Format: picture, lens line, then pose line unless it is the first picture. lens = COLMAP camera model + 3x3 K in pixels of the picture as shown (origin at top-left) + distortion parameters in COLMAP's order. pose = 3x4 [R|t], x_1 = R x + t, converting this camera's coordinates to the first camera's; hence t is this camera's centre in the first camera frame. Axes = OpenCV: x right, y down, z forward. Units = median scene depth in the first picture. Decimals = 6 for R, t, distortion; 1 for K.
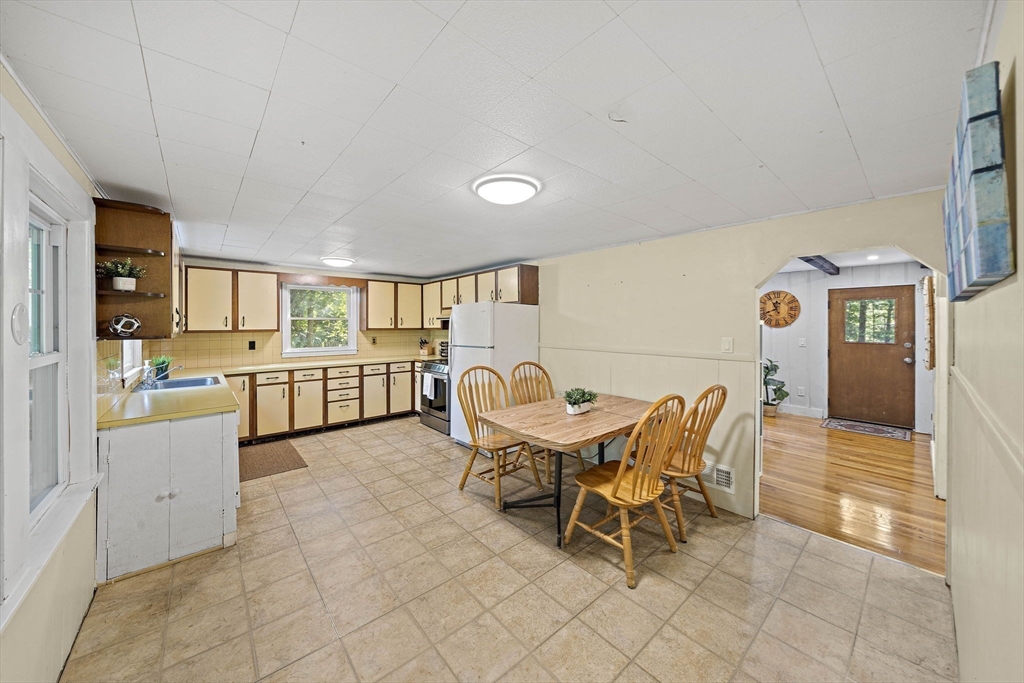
lens RADIAL K [[358.9, 0, 510.4], [0, 358.9, 329.0], [0, 0, 1]] dist [-0.001313, -0.000063]
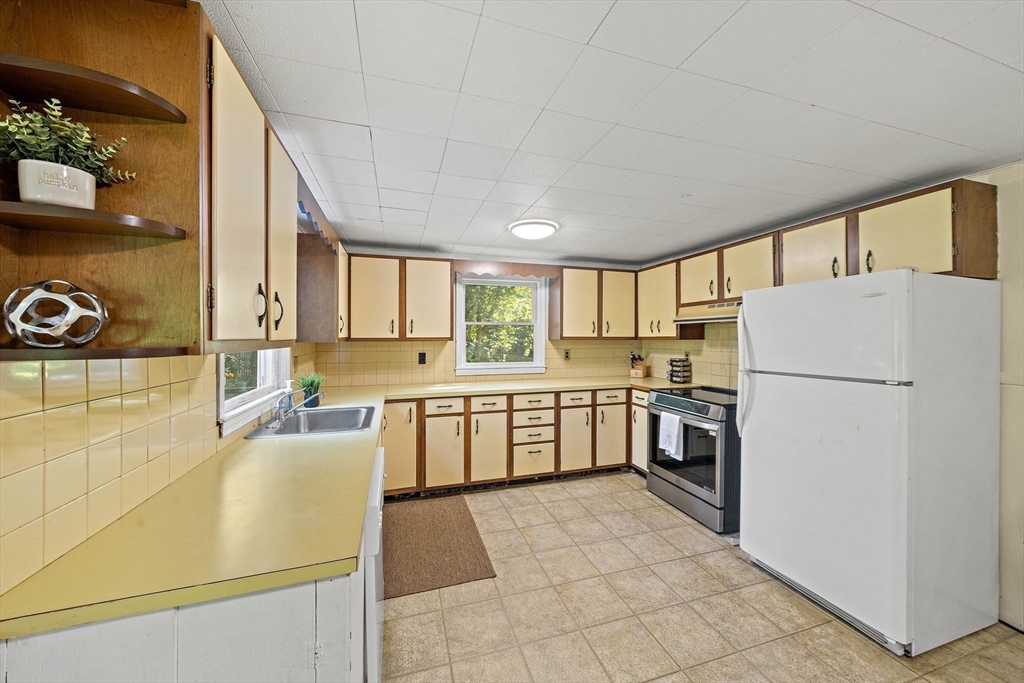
lens RADIAL K [[361.2, 0, 512.0], [0, 361.2, 341.5], [0, 0, 1]] dist [-0.000546, 0.000002]
pose [[0.920159, 0.008391, -0.391455, -0.254610], [-0.006482, 0.999960, 0.006200, 0.004120], [0.391491, -0.003167, 0.920176, 0.384519]]
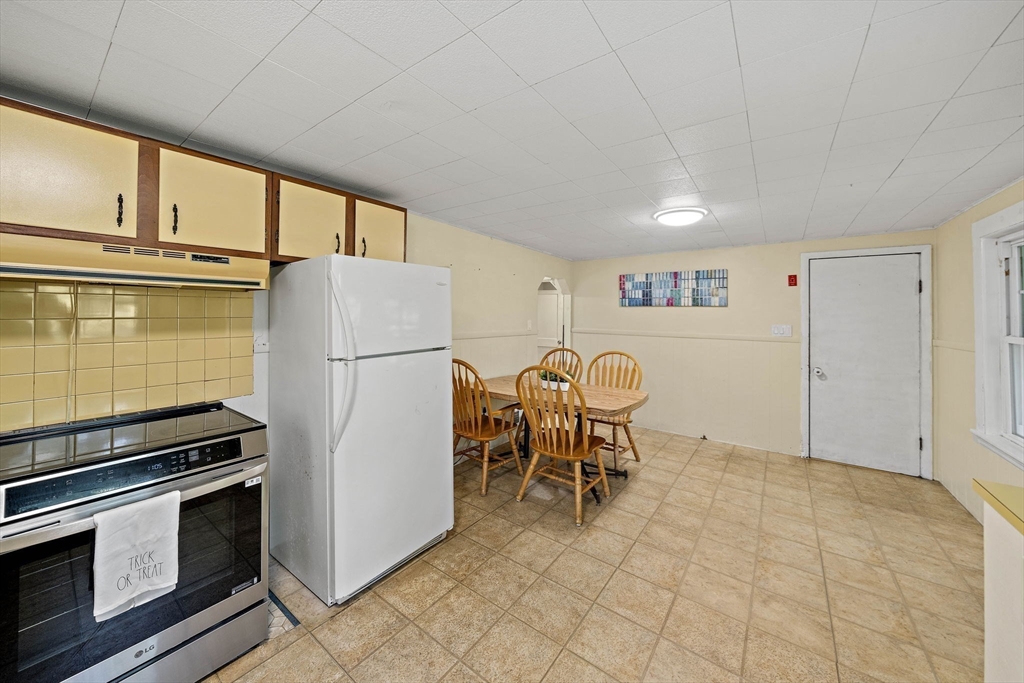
lens RADIAL K [[366.9, 0, 511.4], [0, 366.9, 308.1], [0, 0, 1]] dist [-0.000905, -0.000049]
pose [[-0.219921, 0.010552, 0.975461, -0.560901], [-0.003588, 0.999926, -0.011626, -0.004876], [-0.975511, -0.006057, -0.219867, 0.869308]]
